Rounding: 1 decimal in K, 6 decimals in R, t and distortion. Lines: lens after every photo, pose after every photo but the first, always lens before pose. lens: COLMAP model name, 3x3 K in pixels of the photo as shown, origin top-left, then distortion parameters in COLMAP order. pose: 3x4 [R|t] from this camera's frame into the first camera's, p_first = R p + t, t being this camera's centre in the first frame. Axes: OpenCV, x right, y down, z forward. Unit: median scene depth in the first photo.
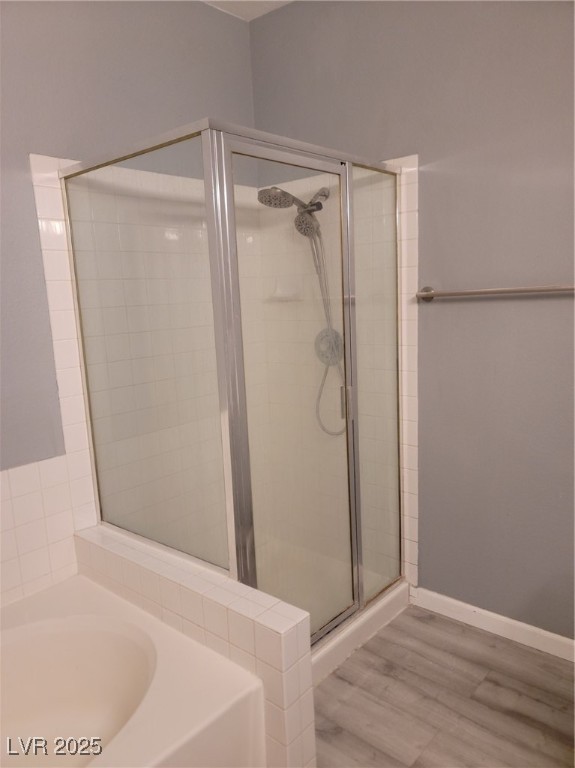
lens RADIAL K [[560.5, 0, 290.2], [0, 560.5, 387.0], [0, 0, 1]] dist [0.068266, -0.054681]
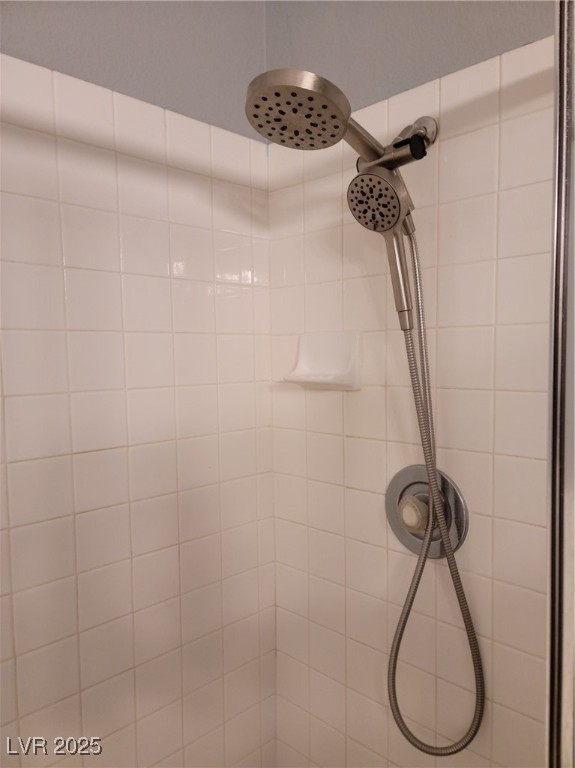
lens RADIAL K [[560.5, 0, 286.4], [0, 560.5, 385.2], [0, 0, 1]] dist [0.068266, -0.054681]
pose [[0.997384, 0.030515, -0.065527, -0.004459], [-0.037801, 0.992876, -0.112997, -0.117371], [0.061612, 0.115178, 0.991432, 0.619708]]
